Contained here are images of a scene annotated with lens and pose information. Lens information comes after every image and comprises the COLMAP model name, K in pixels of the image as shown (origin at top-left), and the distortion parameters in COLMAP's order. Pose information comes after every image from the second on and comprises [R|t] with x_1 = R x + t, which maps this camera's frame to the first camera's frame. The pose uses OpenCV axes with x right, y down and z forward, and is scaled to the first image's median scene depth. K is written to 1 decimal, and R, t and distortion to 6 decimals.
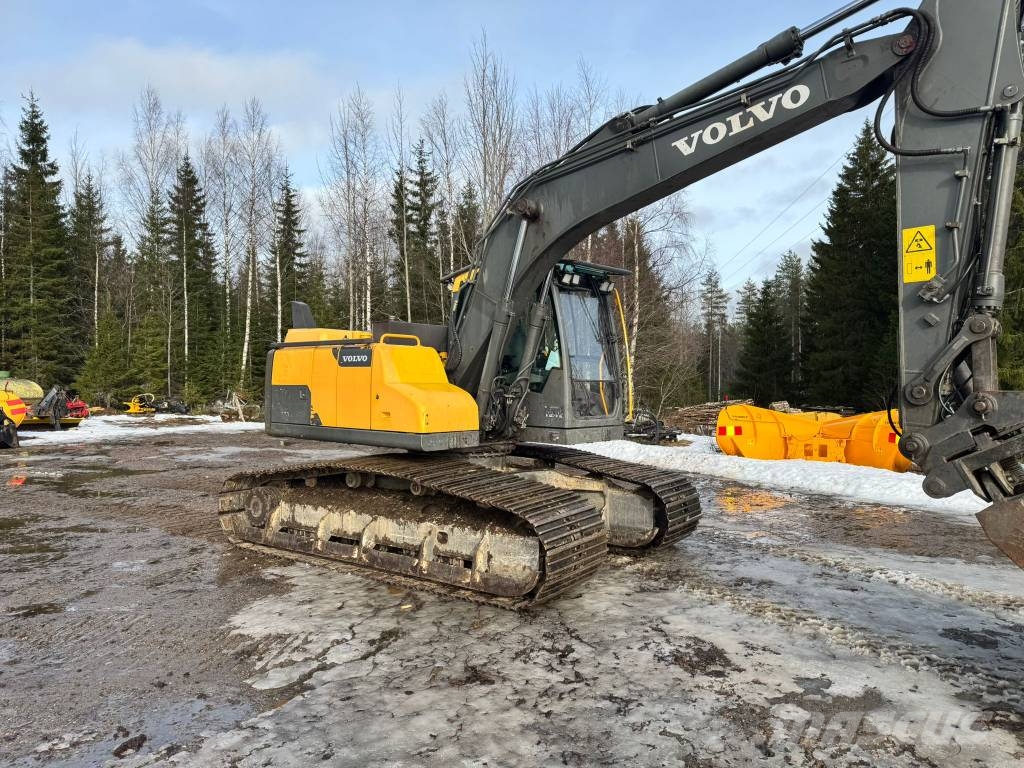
lens RADIAL K [[712.3, 0, 513.4], [0, 712.3, 382.7], [0, 0, 1]] dist [0.095045, -0.114955]
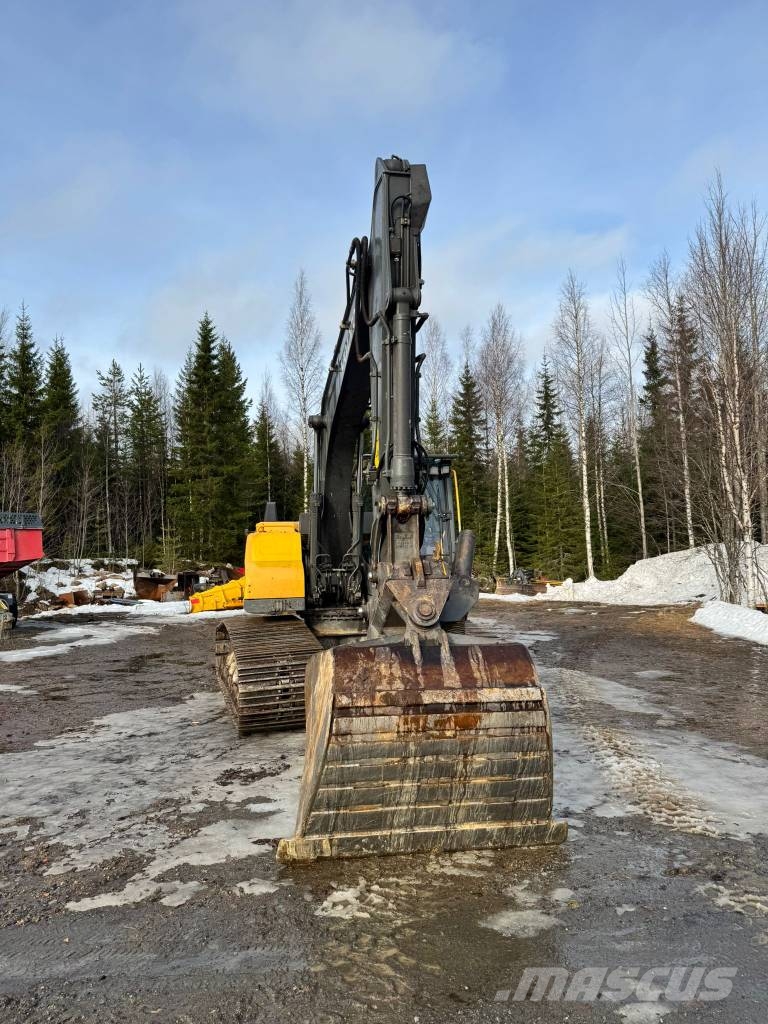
lens RADIAL K [[709.9, 0, 384.0], [0, 709.9, 512.0], [0, 0, 1]] dist [0.122130, -0.174113]
pose [[0.788662, -0.061112, -0.611783, 0.840480], [0.024975, 0.997411, -0.067437, 0.003238], [0.614320, 0.037906, 0.788146, 0.077655]]
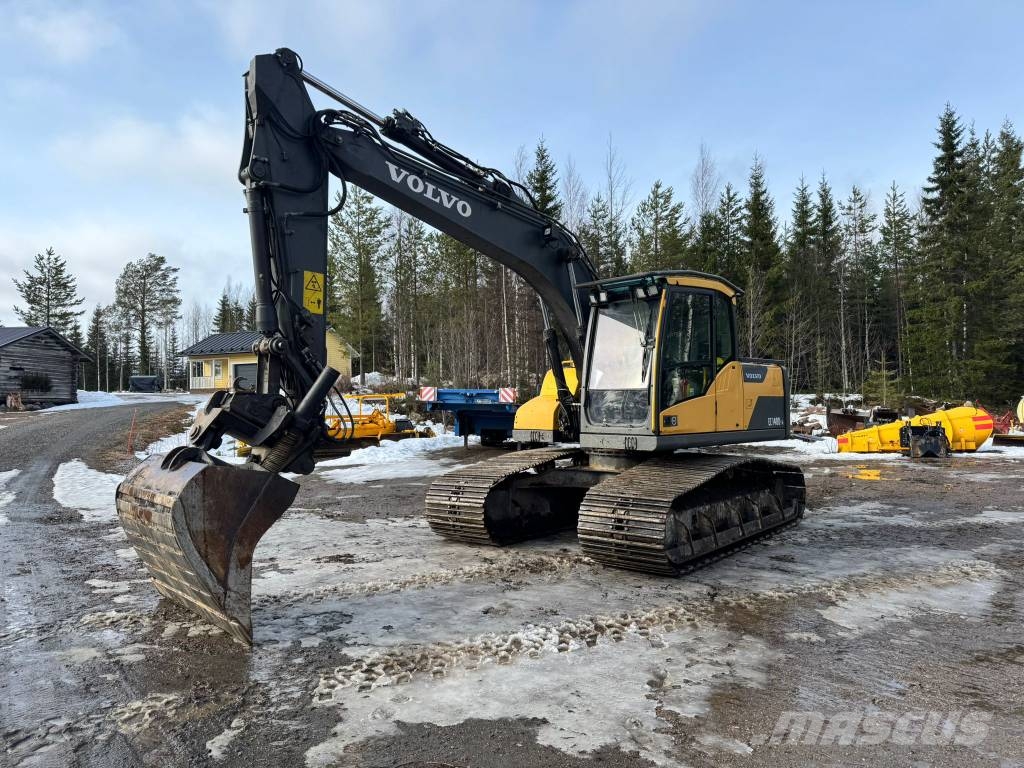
lens RADIAL K [[709.9, 0, 512.0], [0, 709.9, 384.0], [0, 0, 1]] dist [0.122130, -0.174113]
pose [[-0.055655, -0.034119, -0.997867, 1.259956], [0.007567, 0.999373, -0.034592, 0.025616], [0.998421, -0.009476, -0.055362, 0.985739]]
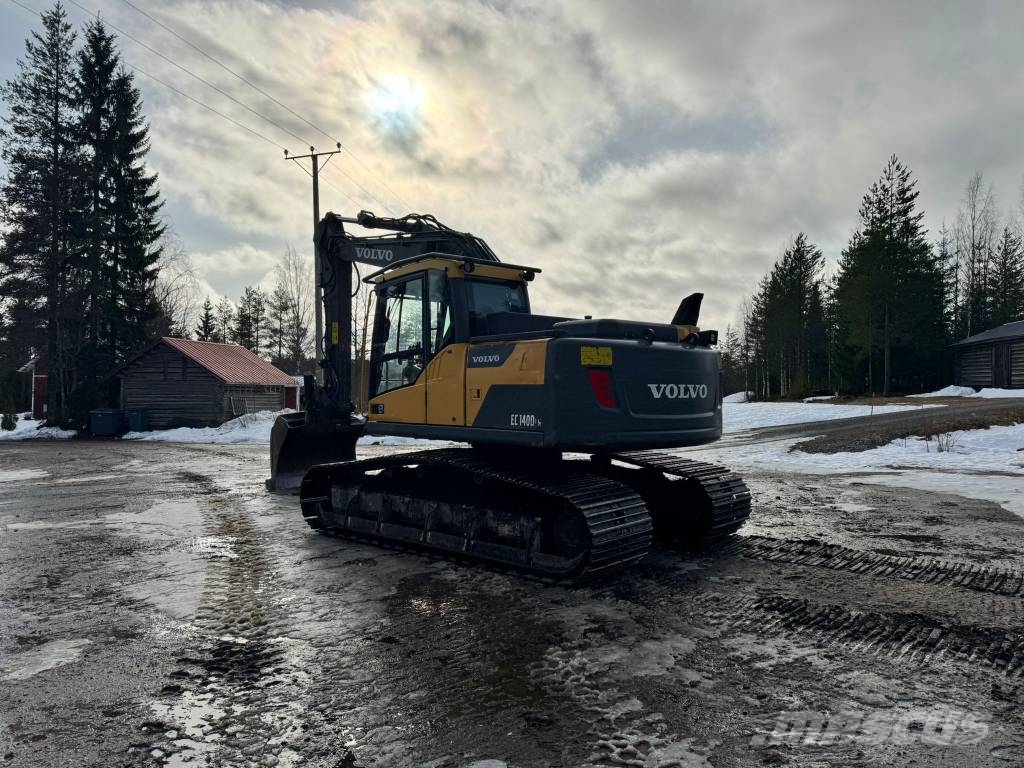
lens RADIAL K [[709.9, 0, 512.0], [0, 709.9, 384.0], [0, 0, 1]] dist [0.122130, -0.174113]
pose [[-0.993334, -0.005435, 0.115142, -0.212996], [-0.006342, 0.999952, -0.007507, 0.011985], [-0.115095, -0.008187, -0.993321, 2.336161]]
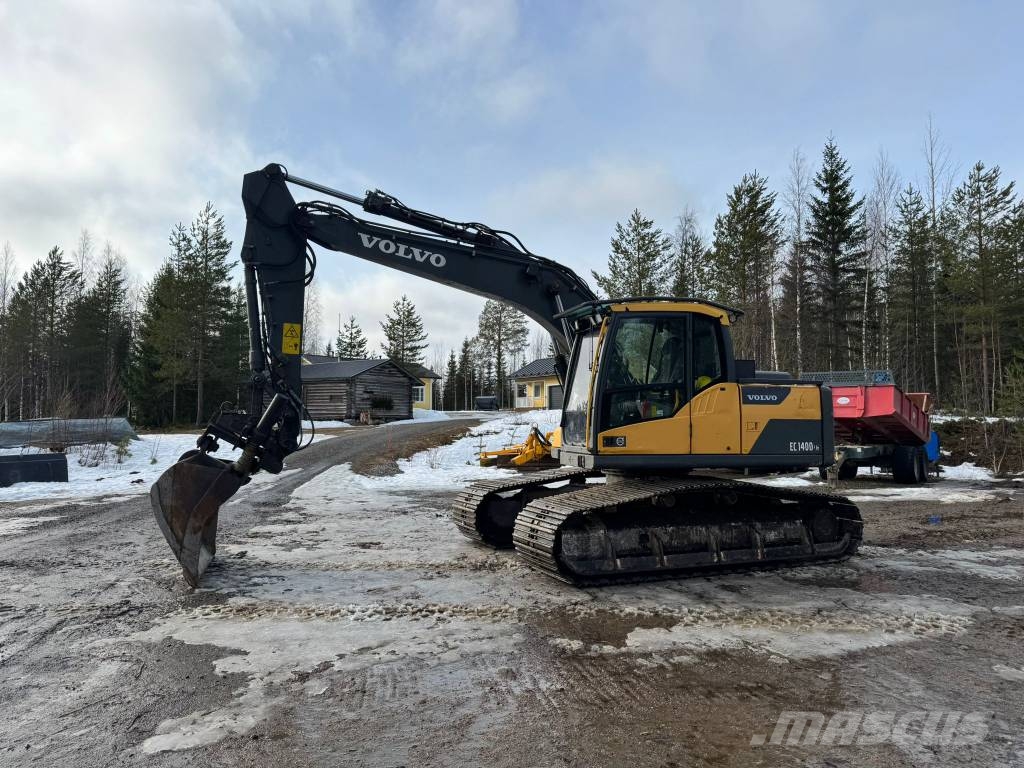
lens RADIAL K [[709.9, 0, 512.0], [0, 709.9, 384.0], [0, 0, 1]] dist [0.122130, -0.174113]
pose [[-0.518047, -0.056669, -0.853473, 1.219122], [-0.008708, 0.998101, -0.060987, 0.025167], [0.855308, -0.024162, -0.517556, 1.622728]]
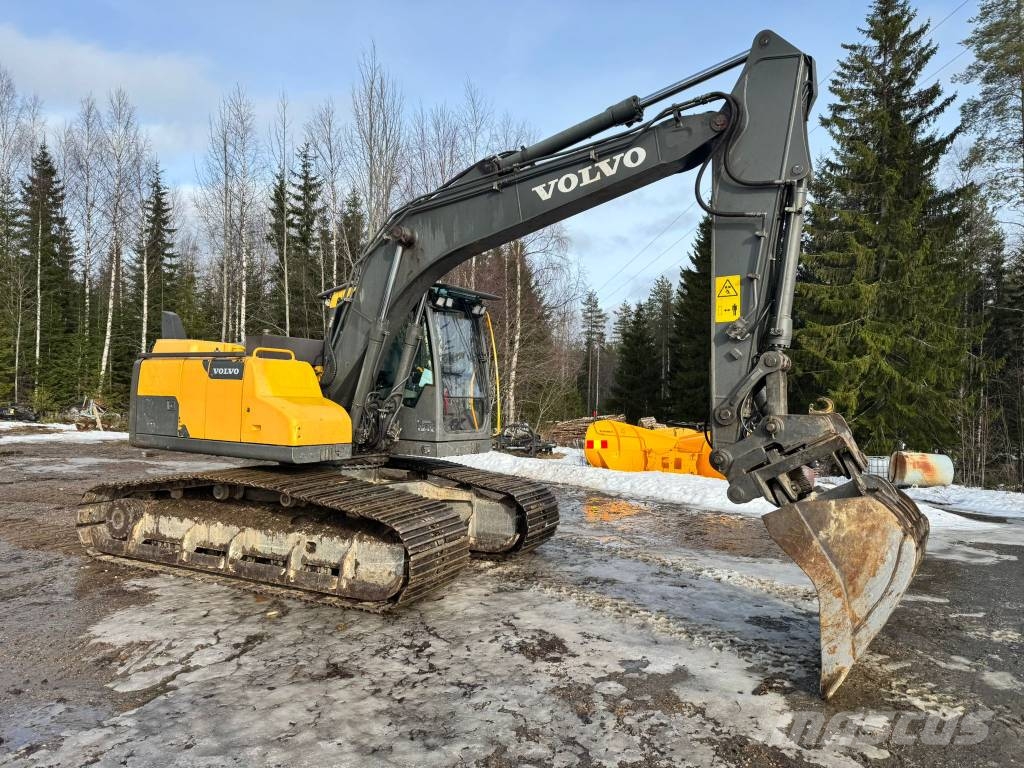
lens RADIAL K [[710.1, 0, 514.1], [0, 710.1, 383.9], [0, 0, 1]] dist [0.118209, -0.166960]
pose [[0.986840, 0.021974, 0.160200, 0.017058], [-0.019509, 0.999666, -0.016946, -0.007011], [-0.160519, 0.013597, 0.986939, -0.071977]]
